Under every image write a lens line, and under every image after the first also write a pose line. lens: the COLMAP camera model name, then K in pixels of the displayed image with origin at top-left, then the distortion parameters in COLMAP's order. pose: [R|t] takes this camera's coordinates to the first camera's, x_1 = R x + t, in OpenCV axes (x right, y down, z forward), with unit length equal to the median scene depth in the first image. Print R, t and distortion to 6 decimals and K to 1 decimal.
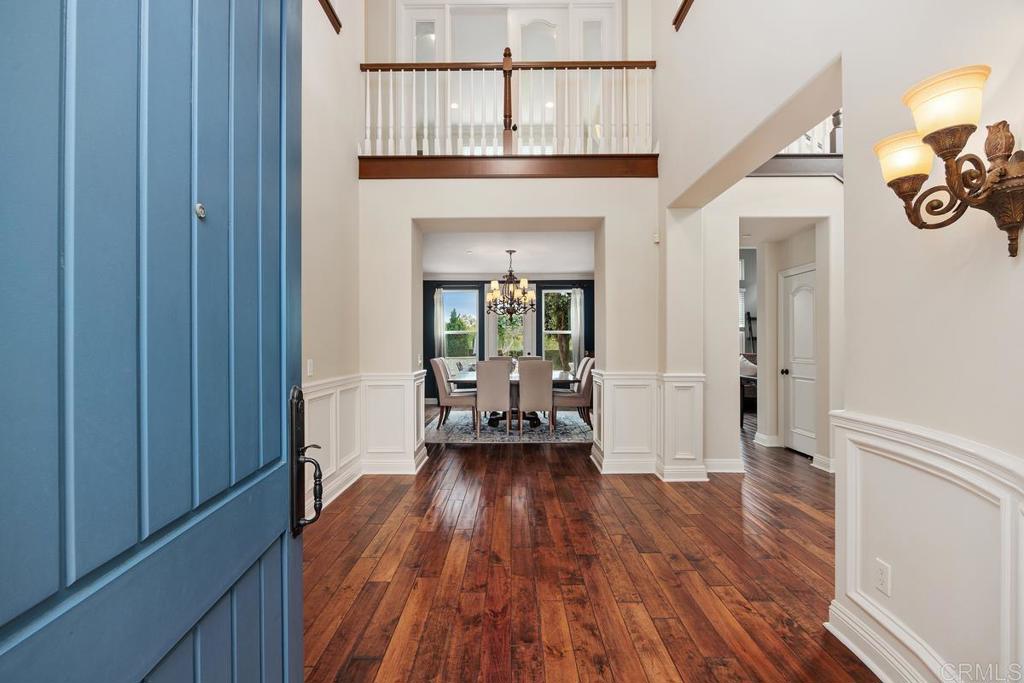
lens RADIAL K [[456.8, 0, 507.9], [0, 456.8, 345.7], [0, 0, 1]] dist [0.000996, 0.000118]
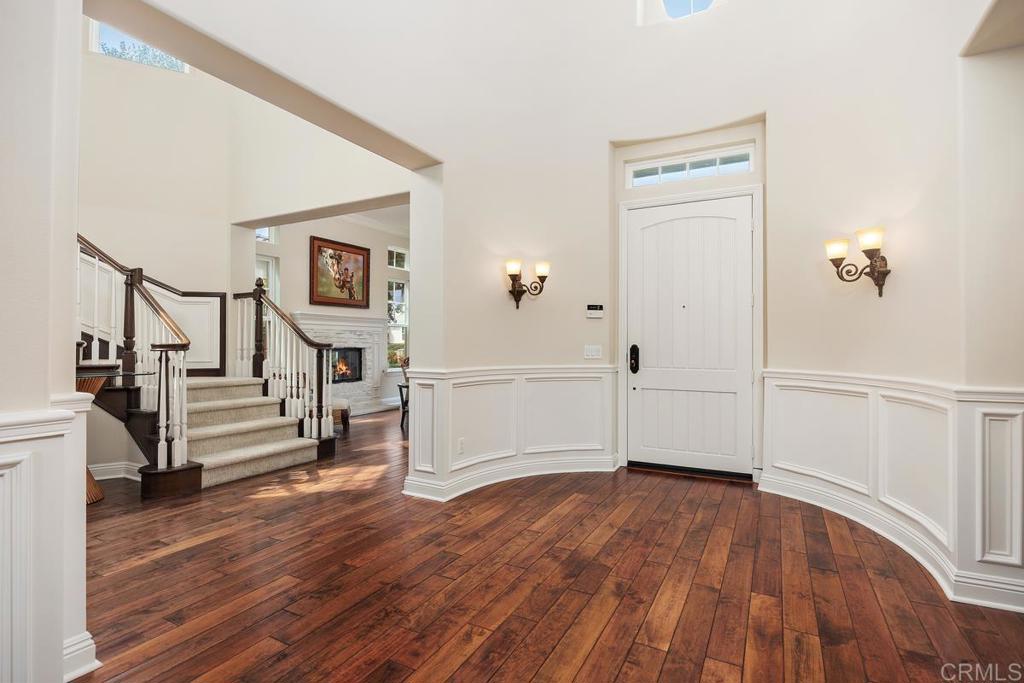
lens RADIAL K [[497.9, 0, 512.0], [0, 497.9, 341.5], [0, 0, 1]] dist [0.001328, 0.000242]
pose [[-0.889237, 0.002950, 0.457438, -0.237983], [-0.000200, 0.999977, -0.006837, 0.031766], [-0.457447, -0.006171, -0.889215, 1.712832]]
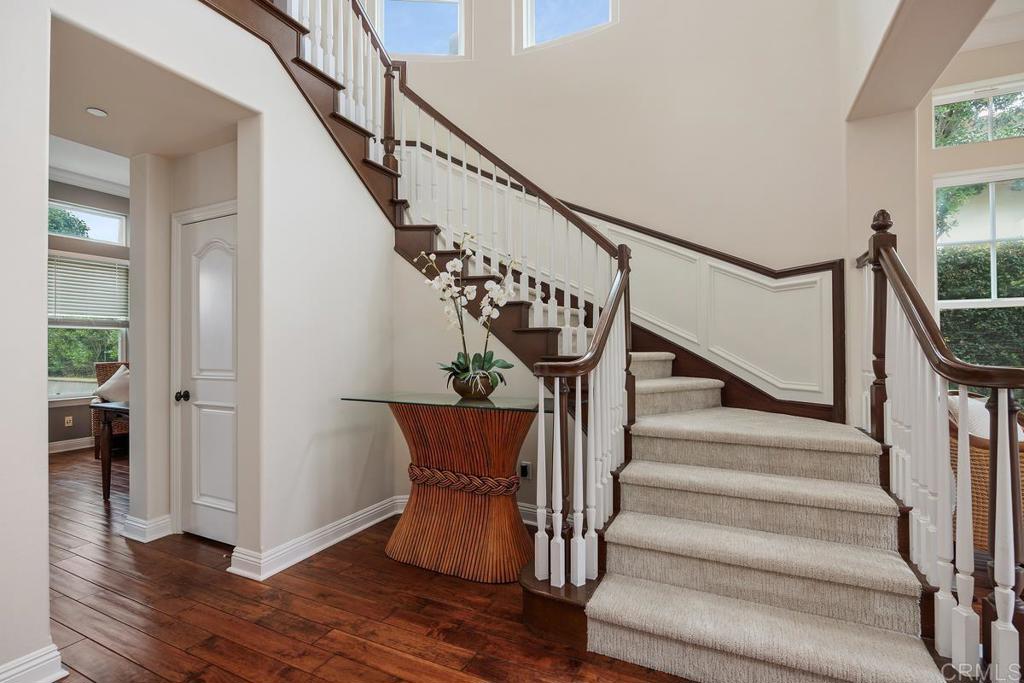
lens RADIAL K [[470.5, 0, 507.8], [0, 470.5, 344.2], [0, 0, 1]] dist [-0.004017, -0.000522]
pose [[0.439633, 0.007491, 0.898147, 0.486881], [0.005037, 0.999929, -0.010805, 0.006352], [-0.898164, 0.009275, 0.439564, 0.722740]]
